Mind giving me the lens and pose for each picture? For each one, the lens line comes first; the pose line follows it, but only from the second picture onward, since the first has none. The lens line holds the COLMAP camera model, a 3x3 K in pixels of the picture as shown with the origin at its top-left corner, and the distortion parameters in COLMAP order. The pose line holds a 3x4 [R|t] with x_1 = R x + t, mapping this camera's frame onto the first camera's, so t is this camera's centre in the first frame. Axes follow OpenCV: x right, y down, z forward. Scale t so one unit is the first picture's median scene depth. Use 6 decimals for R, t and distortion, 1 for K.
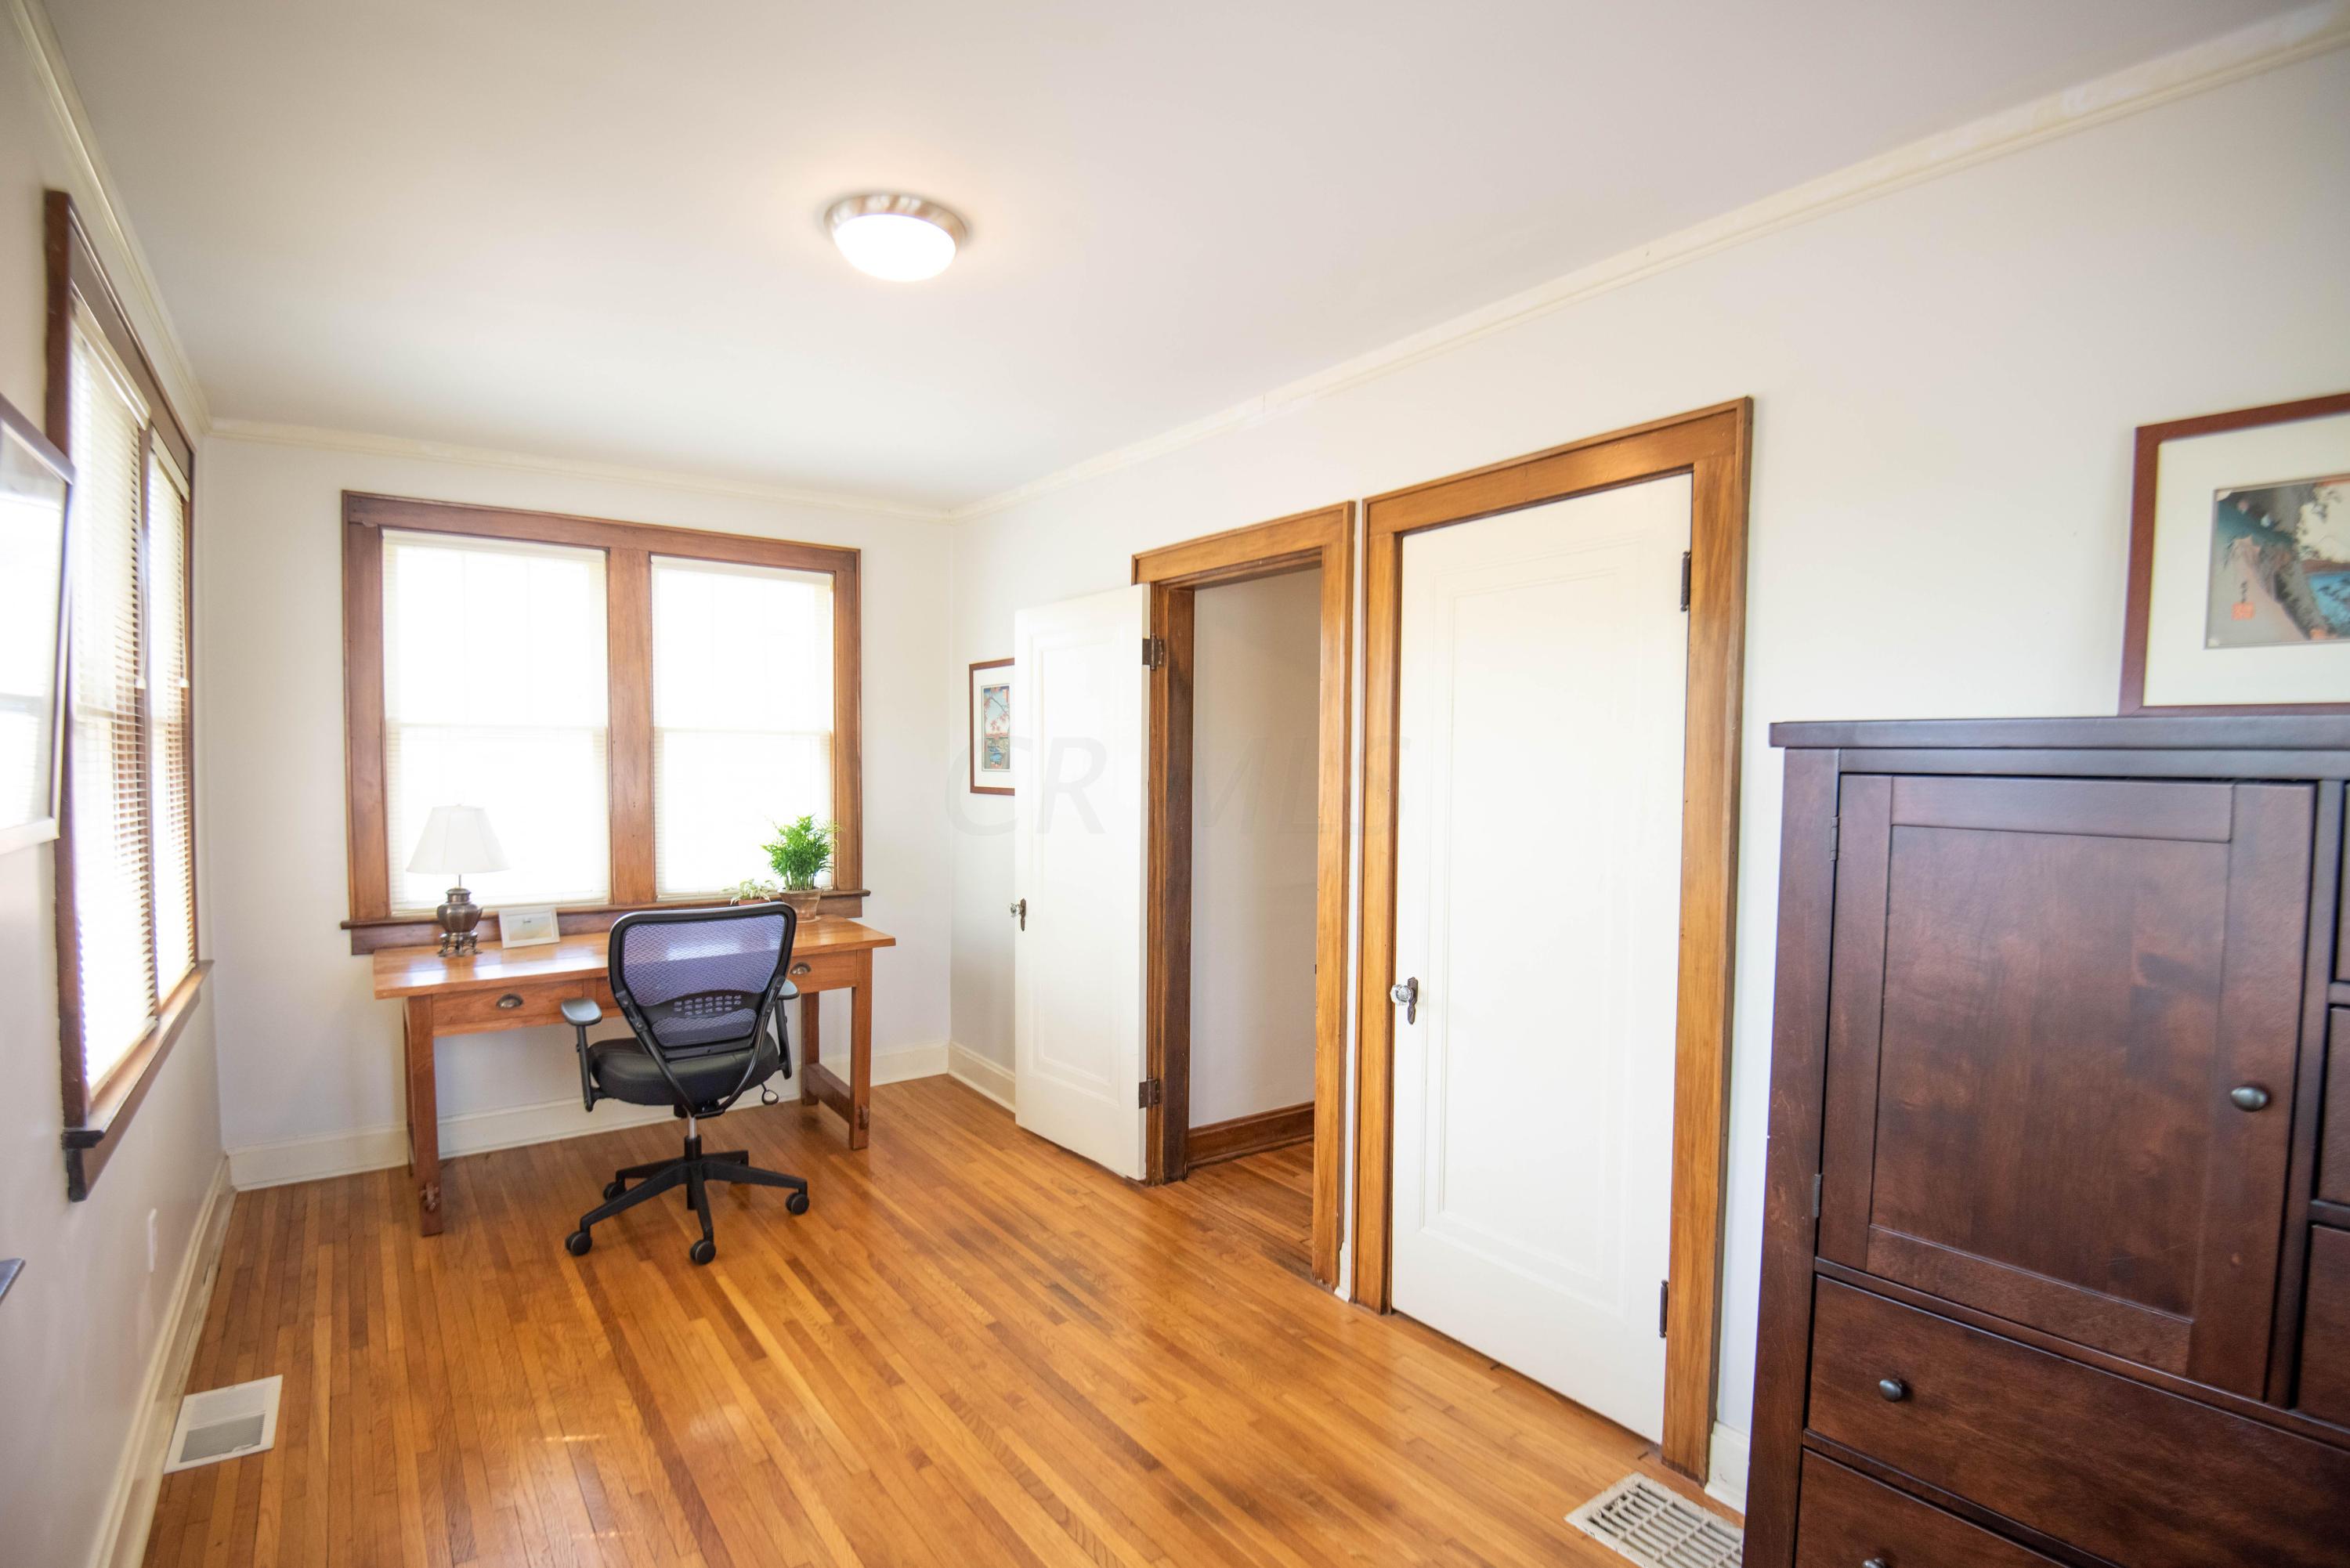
lens RADIAL K [[1127.4, 0, 1176.2], [0, 1127.4, 814.9], [0, 0, 1]] dist [-0.004566, -0.022664]
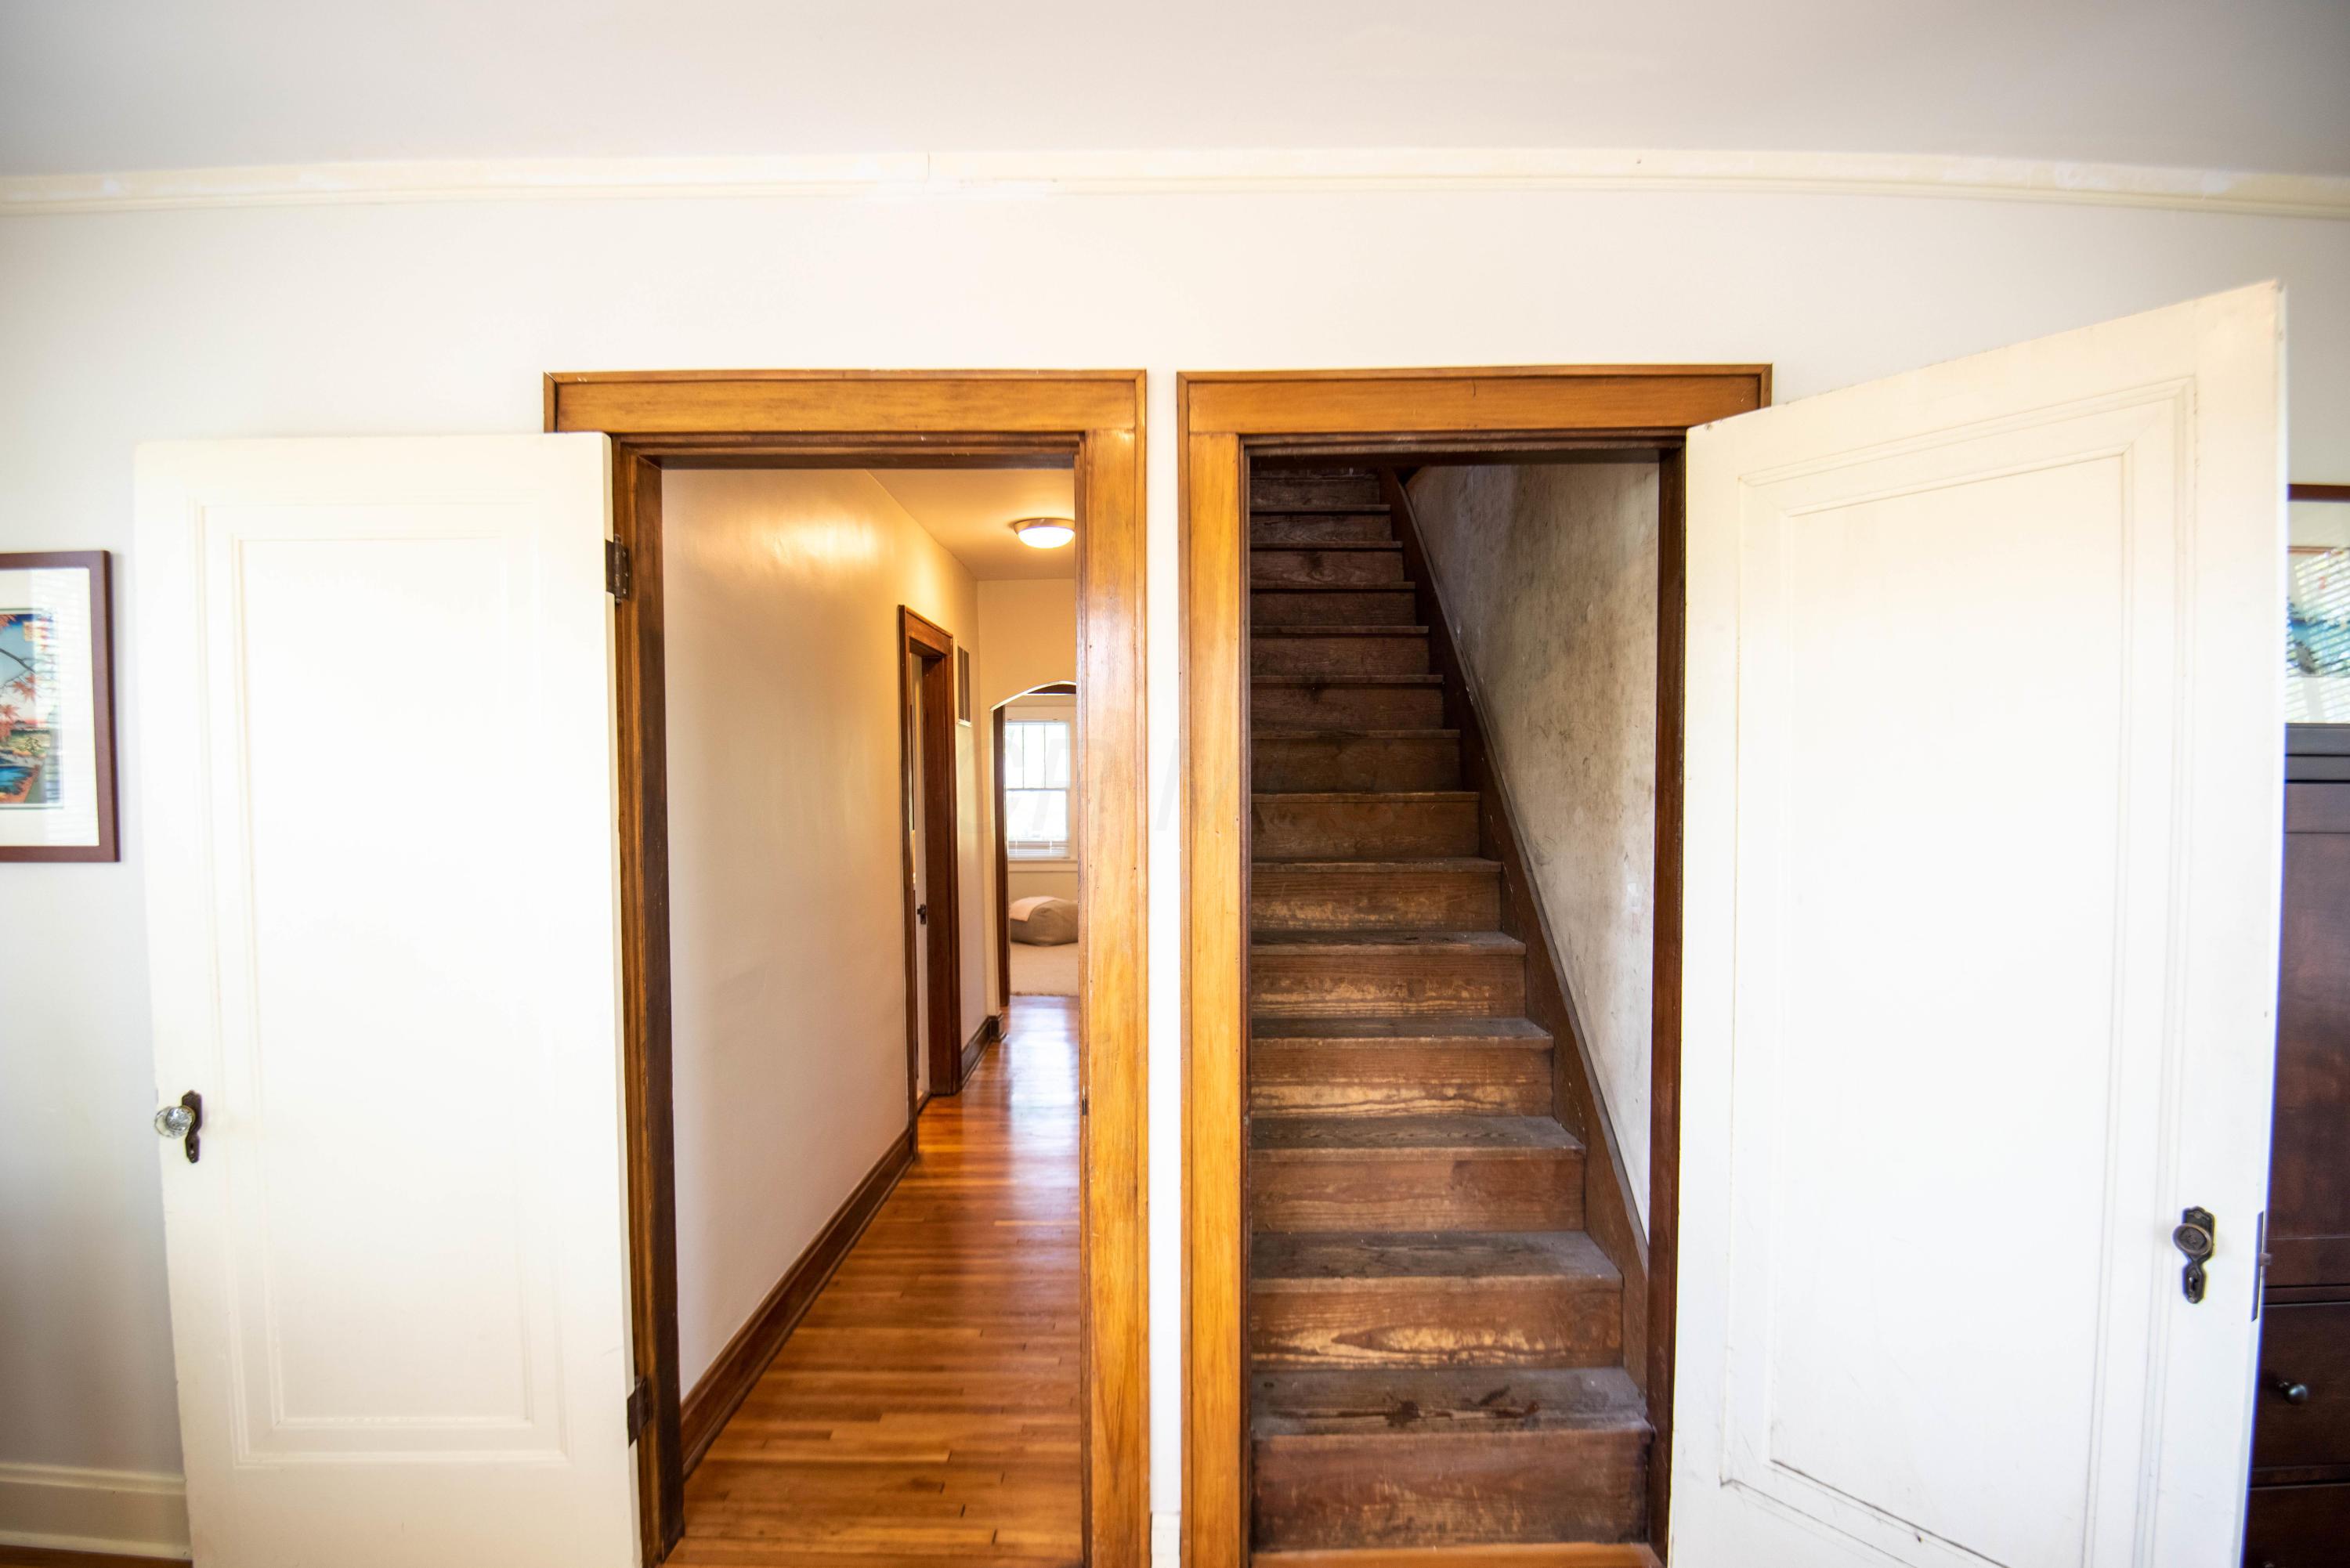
lens RADIAL K [[1200.0, 0, 1197.9], [0, 1200.0, 818.2], [0, 0, 1]] dist [-0.001710, -0.020938]
pose [[0.602776, -0.043741, 0.796711, -0.298730], [0.048161, 0.998670, 0.018391, -0.026469], [-0.796456, 0.027284, 0.604081, 0.446320]]
